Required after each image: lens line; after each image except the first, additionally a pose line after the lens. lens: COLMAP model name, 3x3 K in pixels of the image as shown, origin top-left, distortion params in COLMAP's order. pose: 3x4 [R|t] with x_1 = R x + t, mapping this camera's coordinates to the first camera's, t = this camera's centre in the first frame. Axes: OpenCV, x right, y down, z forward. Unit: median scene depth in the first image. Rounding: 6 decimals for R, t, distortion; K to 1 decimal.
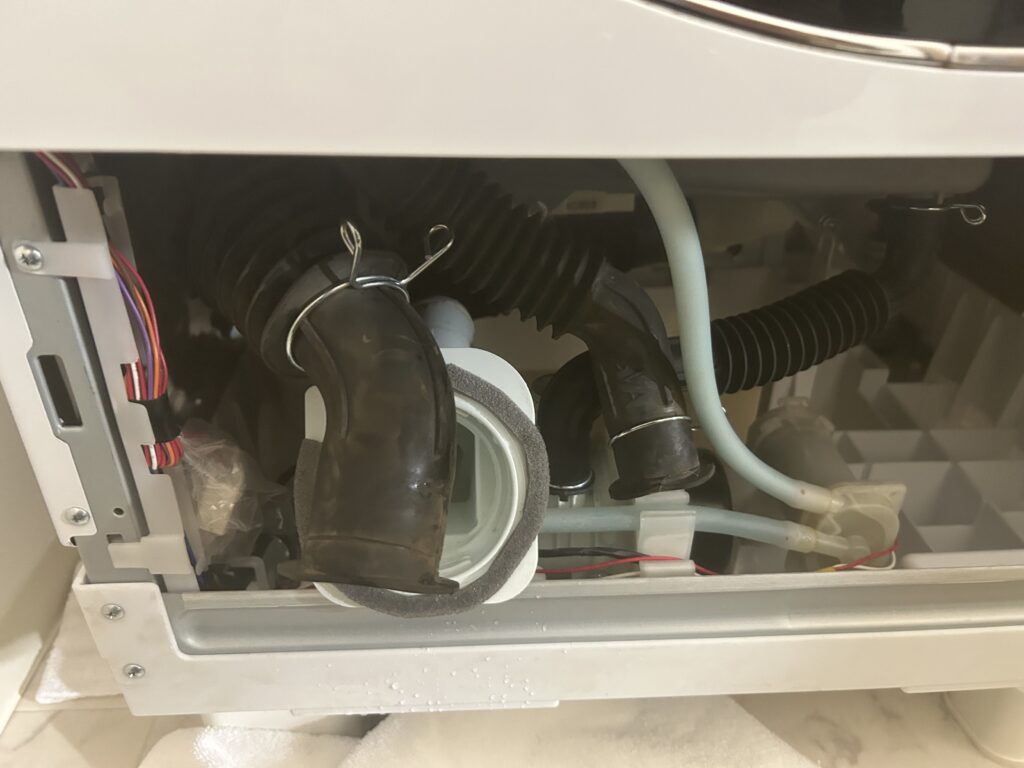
lens RADIAL K [[768.8, 0, 512.0], [0, 768.8, 384.0], [0, 0, 1]] dist [0.004577, 0.000780]
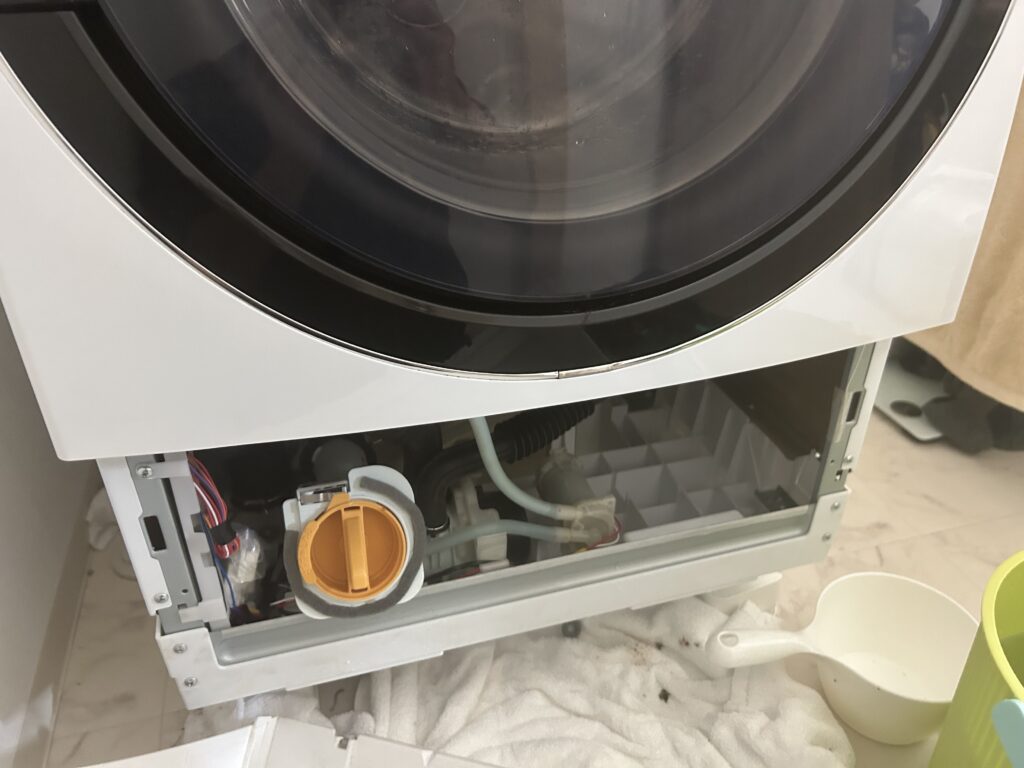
lens RADIAL K [[768.8, 0, 512.0], [0, 768.8, 384.0], [0, 0, 1]] dist [0.004577, 0.000780]
pose [[0.971701, -0.128749, 0.198040, -0.065182], [0.123921, 0.991616, 0.036635, -0.257440], [-0.201097, -0.011057, 0.979509, -0.813343]]
